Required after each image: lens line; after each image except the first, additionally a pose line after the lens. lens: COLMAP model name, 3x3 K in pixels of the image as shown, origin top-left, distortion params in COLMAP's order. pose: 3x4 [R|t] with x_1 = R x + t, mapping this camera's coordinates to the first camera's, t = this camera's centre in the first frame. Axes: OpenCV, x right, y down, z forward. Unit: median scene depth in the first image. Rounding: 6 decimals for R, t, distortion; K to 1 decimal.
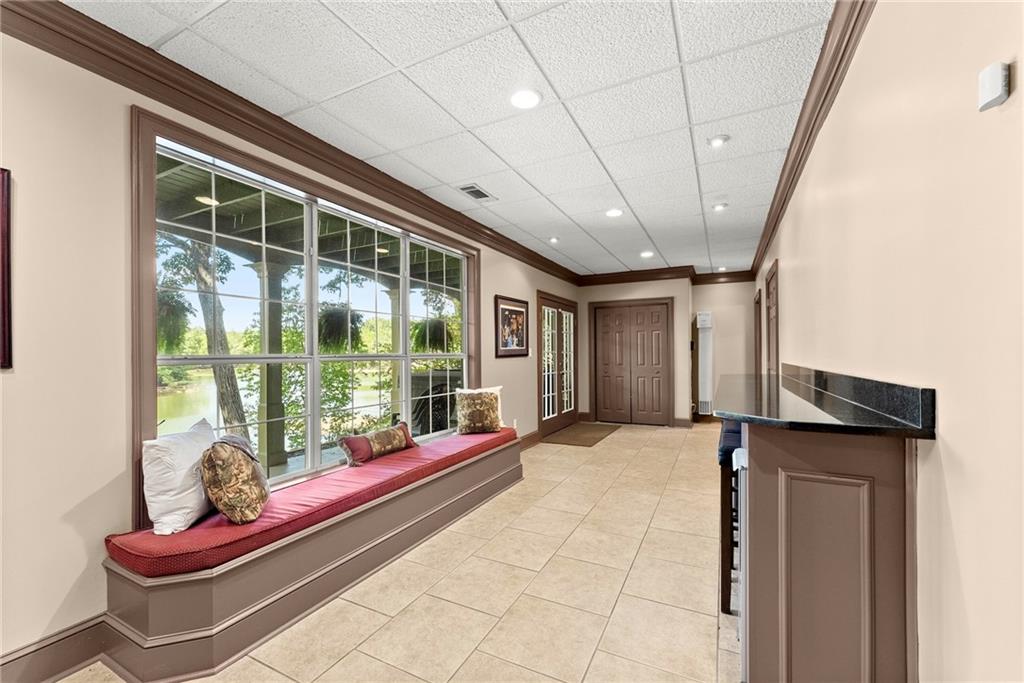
lens RADIAL K [[413.7, 0, 511.5], [0, 413.7, 349.9], [0, 0, 1]] dist [-0.002211, 0.000924]
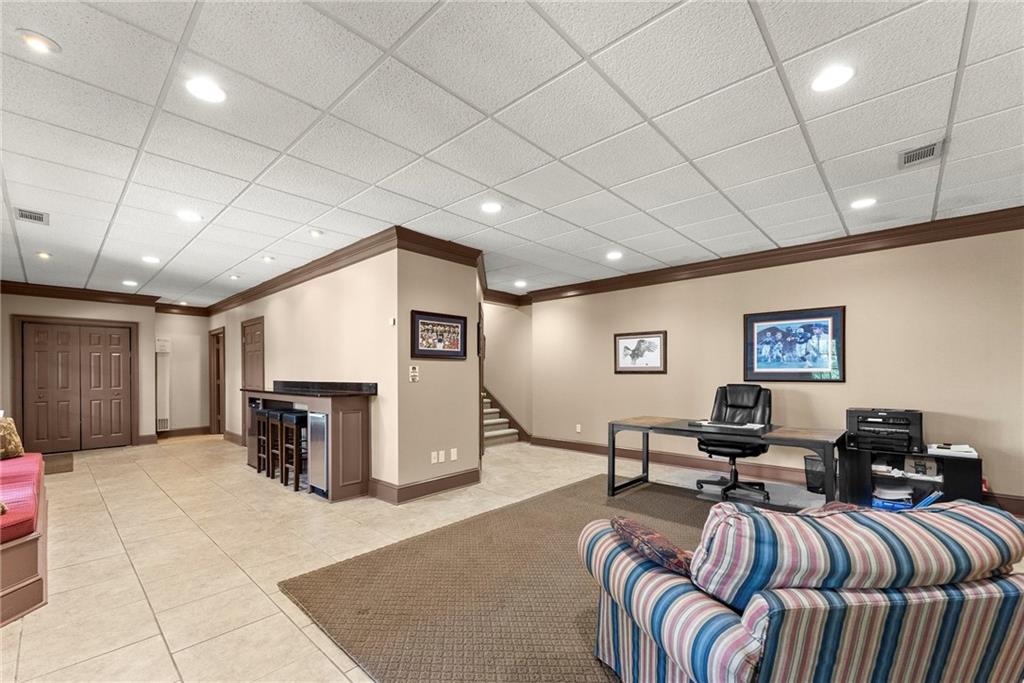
lens RADIAL K [[413.7, 0, 510.8], [0, 413.7, 376.7], [0, 0, 1]] dist [-0.002211, 0.000924]
pose [[0.262344, -0.000343, 0.964974, -0.378692], [-0.006587, 0.999976, 0.002146, 0.002168], [-0.964952, -0.006919, 0.262336, -0.198289]]
